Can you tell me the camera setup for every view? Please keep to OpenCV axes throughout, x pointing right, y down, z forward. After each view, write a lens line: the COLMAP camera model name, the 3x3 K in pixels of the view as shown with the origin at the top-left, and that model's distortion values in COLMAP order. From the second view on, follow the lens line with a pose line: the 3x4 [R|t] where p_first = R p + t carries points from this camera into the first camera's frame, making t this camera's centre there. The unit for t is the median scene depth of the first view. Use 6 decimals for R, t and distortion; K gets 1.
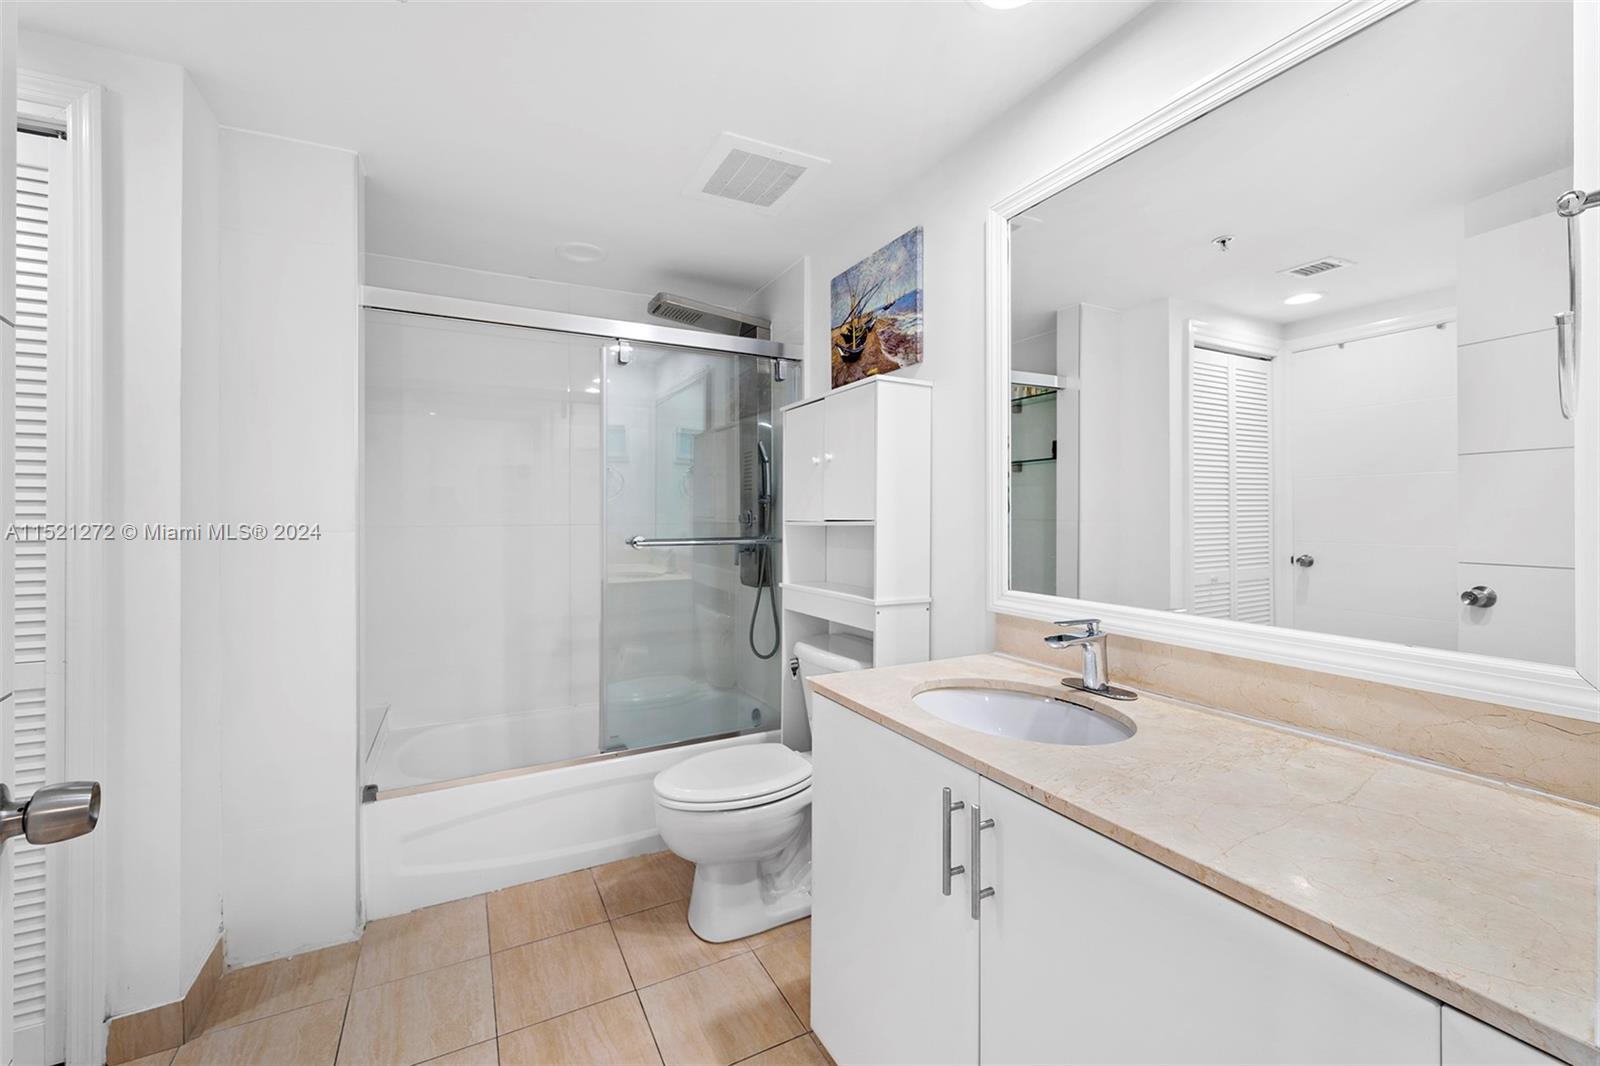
lens RADIAL K [[657.7, 0, 798.5], [0, 657.7, 521.5], [0, 0, 1]] dist [0.000150, -0.000063]
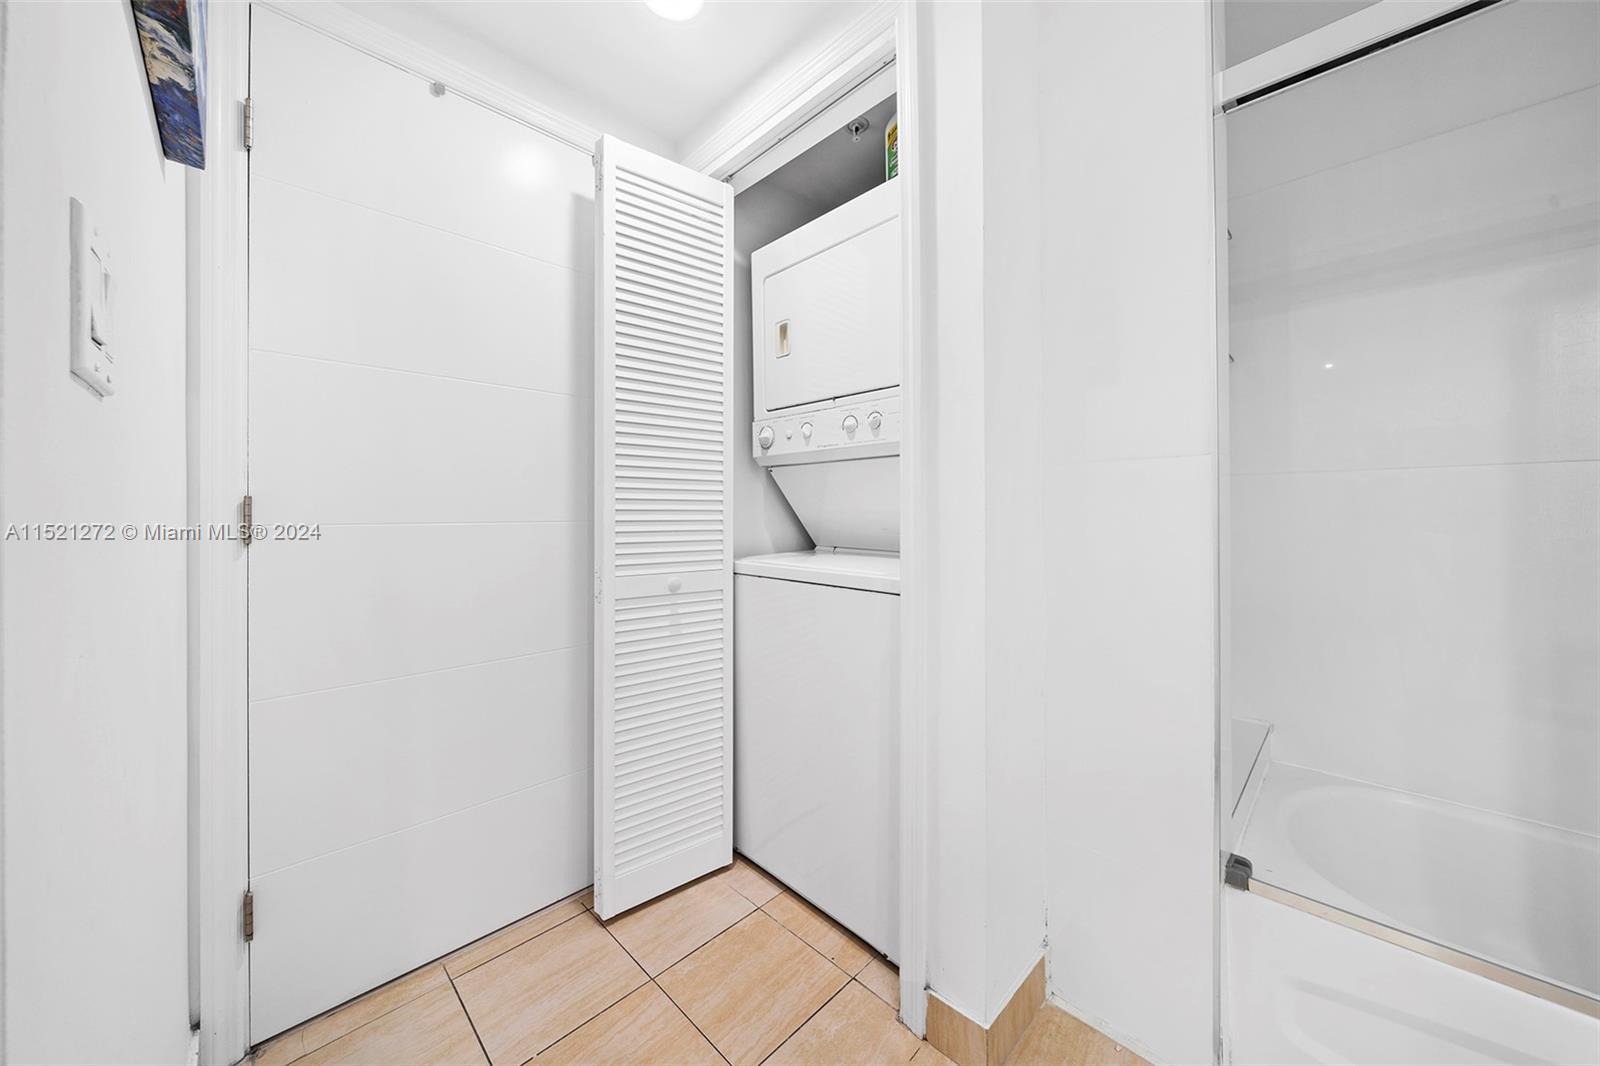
lens RADIAL K [[540.7, 0, 798.8], [0, 540.7, 524.4], [0, 0, 1]] dist [-0.006949, -0.000153]
pose [[0.292406, -0.005576, -0.956278, -0.289415], [-0.000223, 0.999983, -0.005899, 0.086333], [0.956294, 0.001938, 0.292399, 0.459834]]
